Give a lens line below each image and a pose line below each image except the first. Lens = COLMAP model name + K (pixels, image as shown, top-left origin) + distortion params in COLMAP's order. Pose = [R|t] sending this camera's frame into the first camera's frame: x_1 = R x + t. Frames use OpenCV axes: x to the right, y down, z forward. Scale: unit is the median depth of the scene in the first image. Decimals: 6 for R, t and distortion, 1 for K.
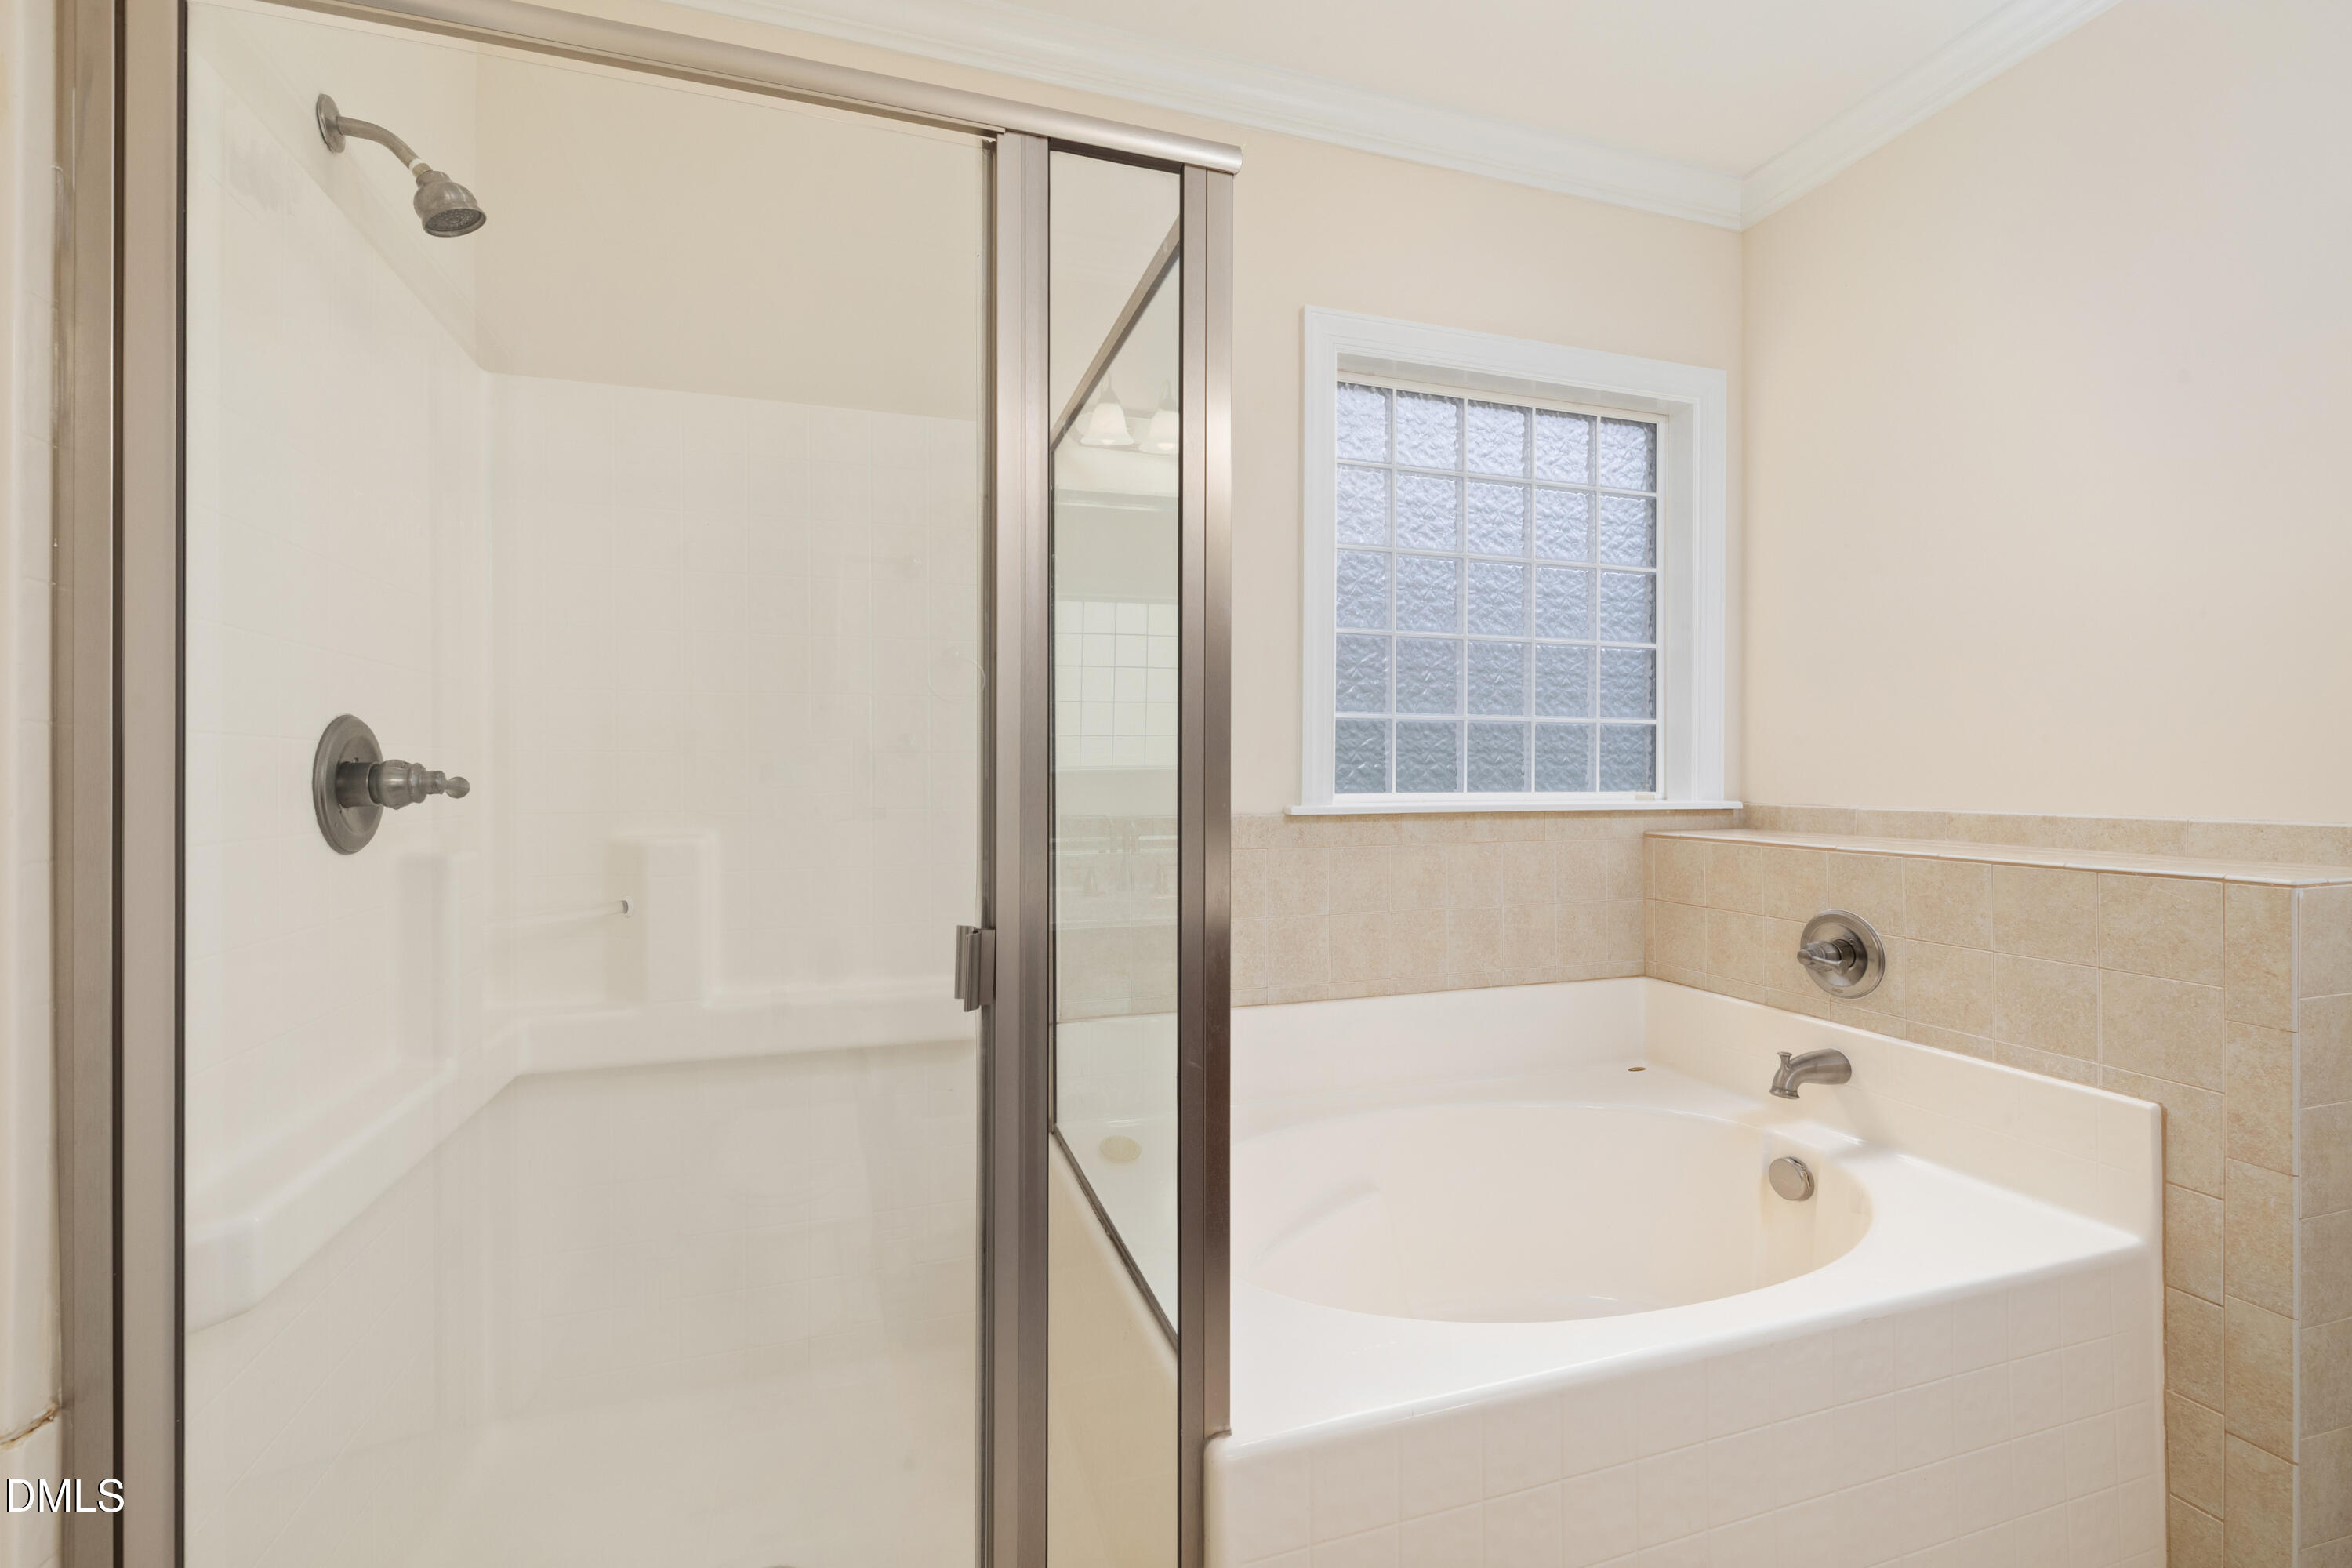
lens RADIAL K [[993.3, 0, 1169.0], [0, 993.3, 775.5], [0, 0, 1]] dist [-0.001327, 0.000730]
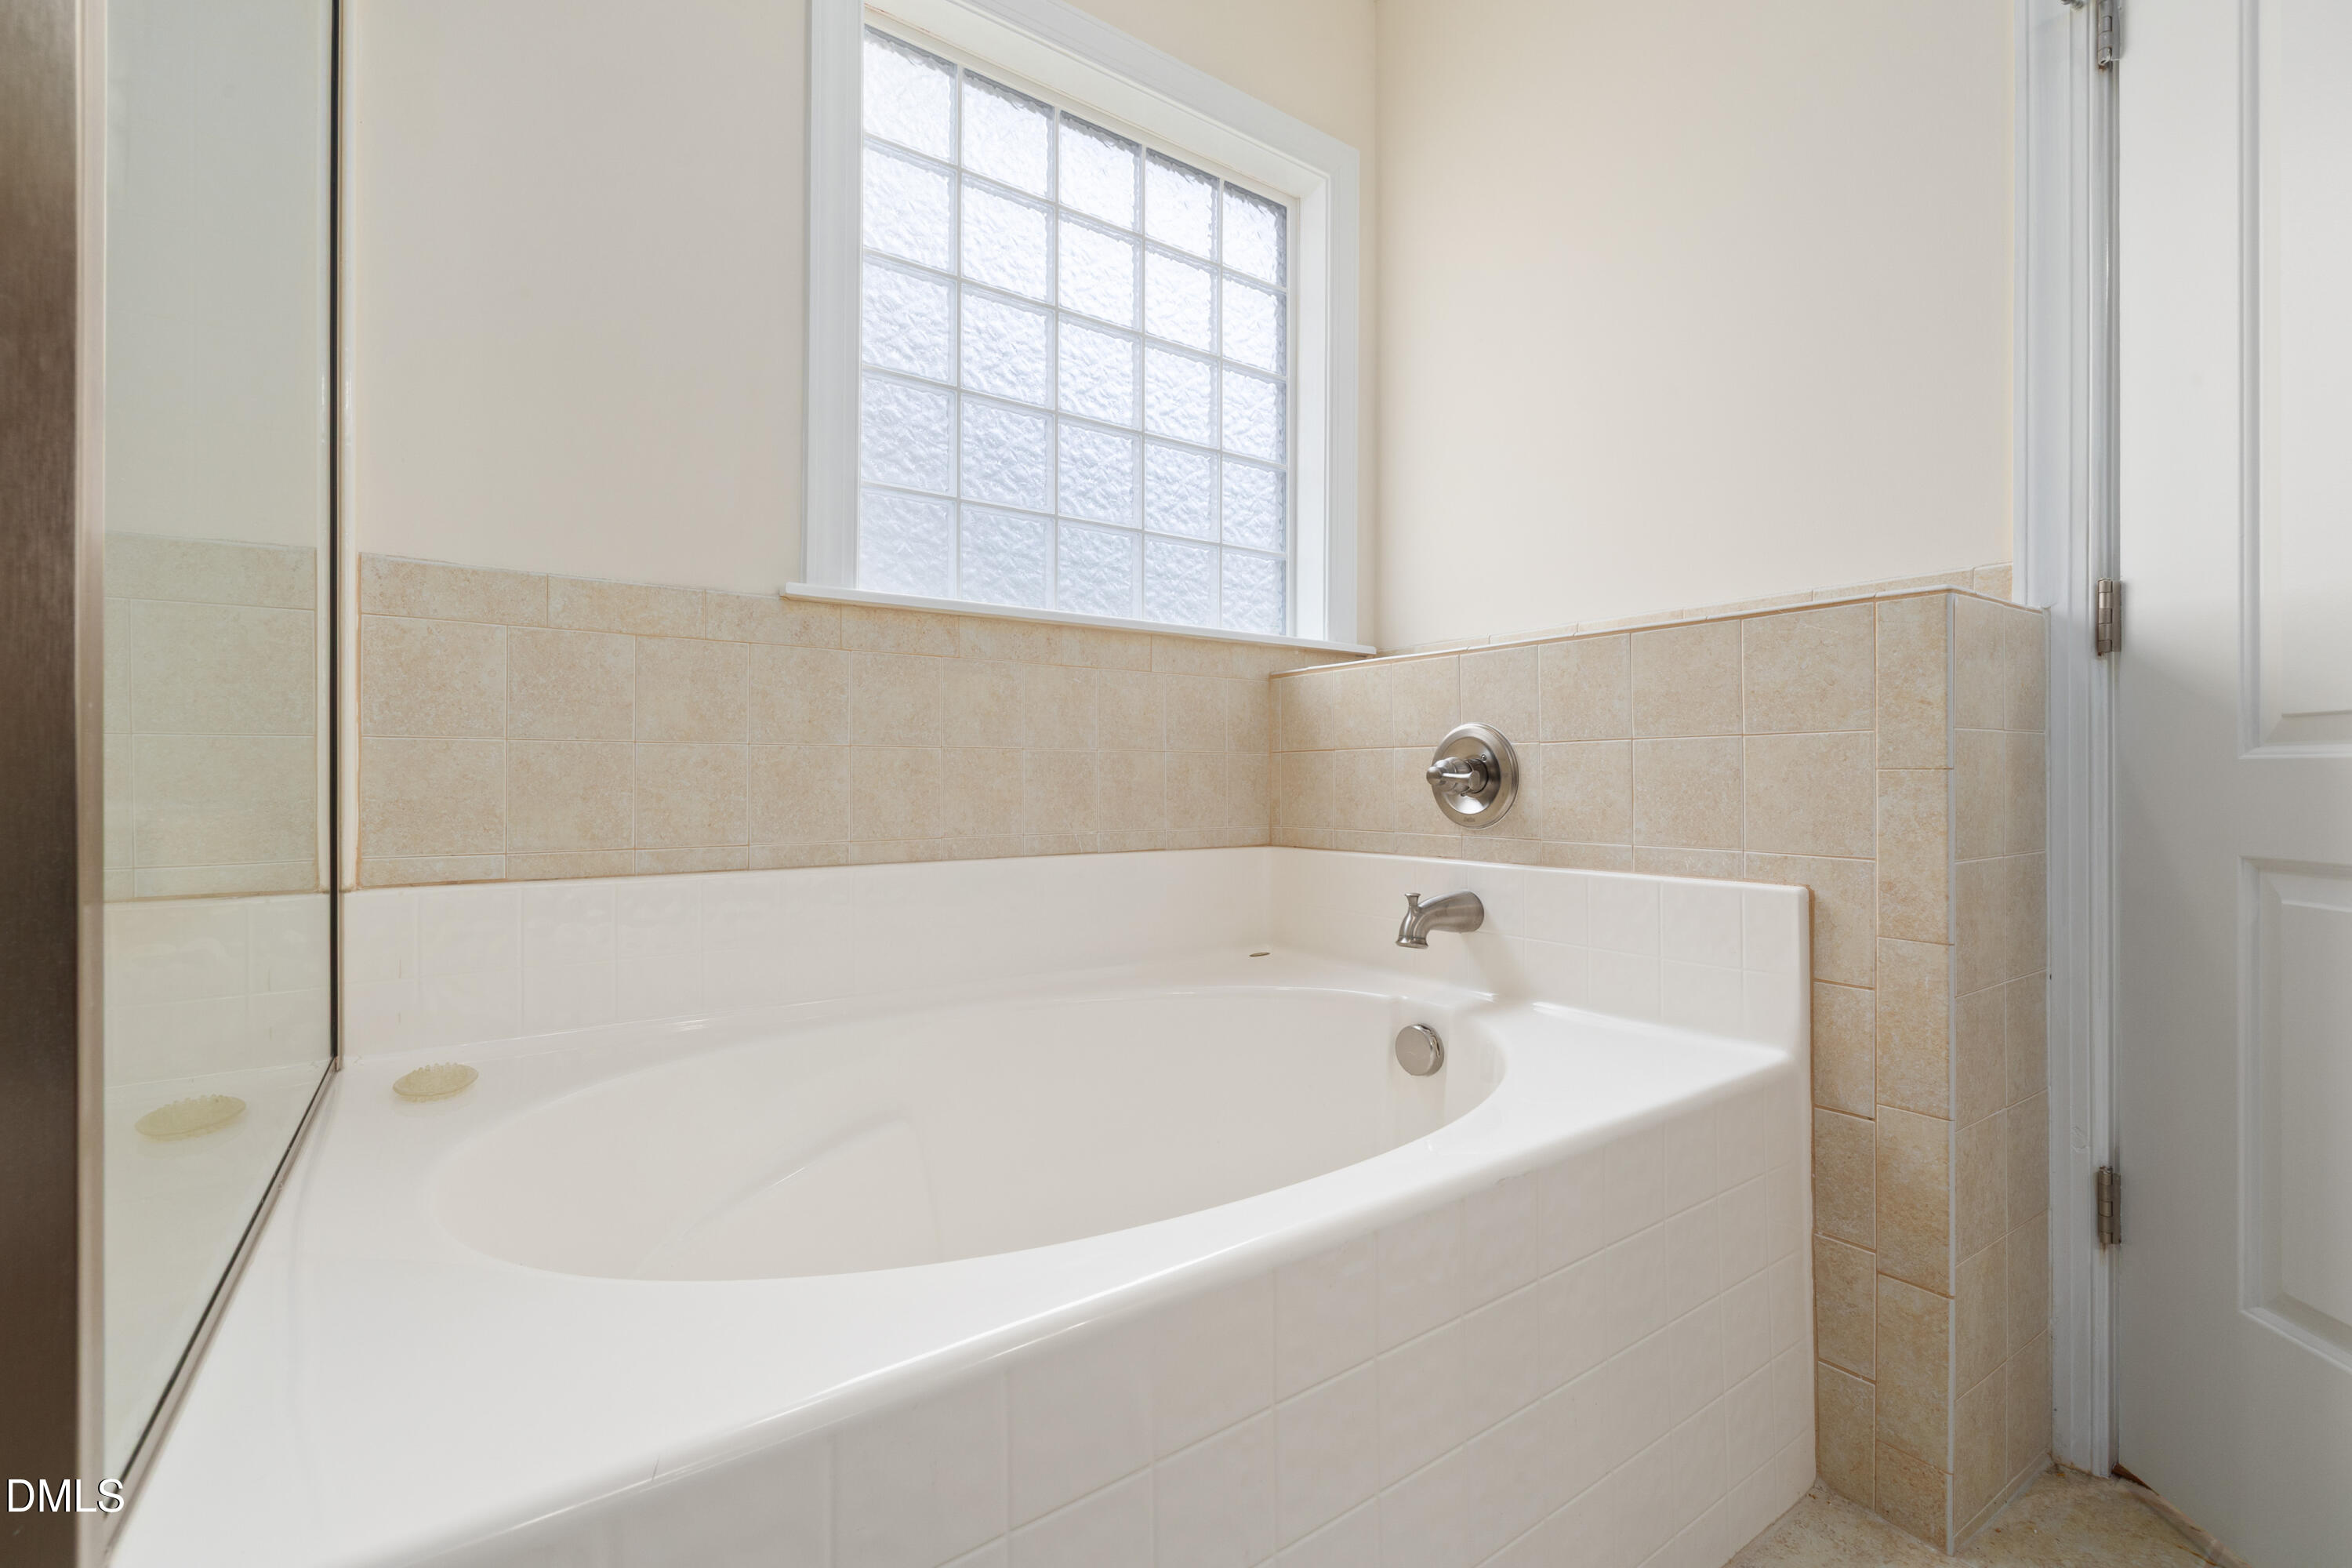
lens RADIAL K [[993.3, 0, 1174.9], [0, 993.3, 782.5], [0, 0, 1]] dist [-0.001327, 0.000730]
pose [[0.956298, 0.003182, 0.292377, 0.209179], [-0.001899, 0.999987, -0.004672, 0.202464], [-0.292388, 0.003912, 0.956292, 0.298115]]
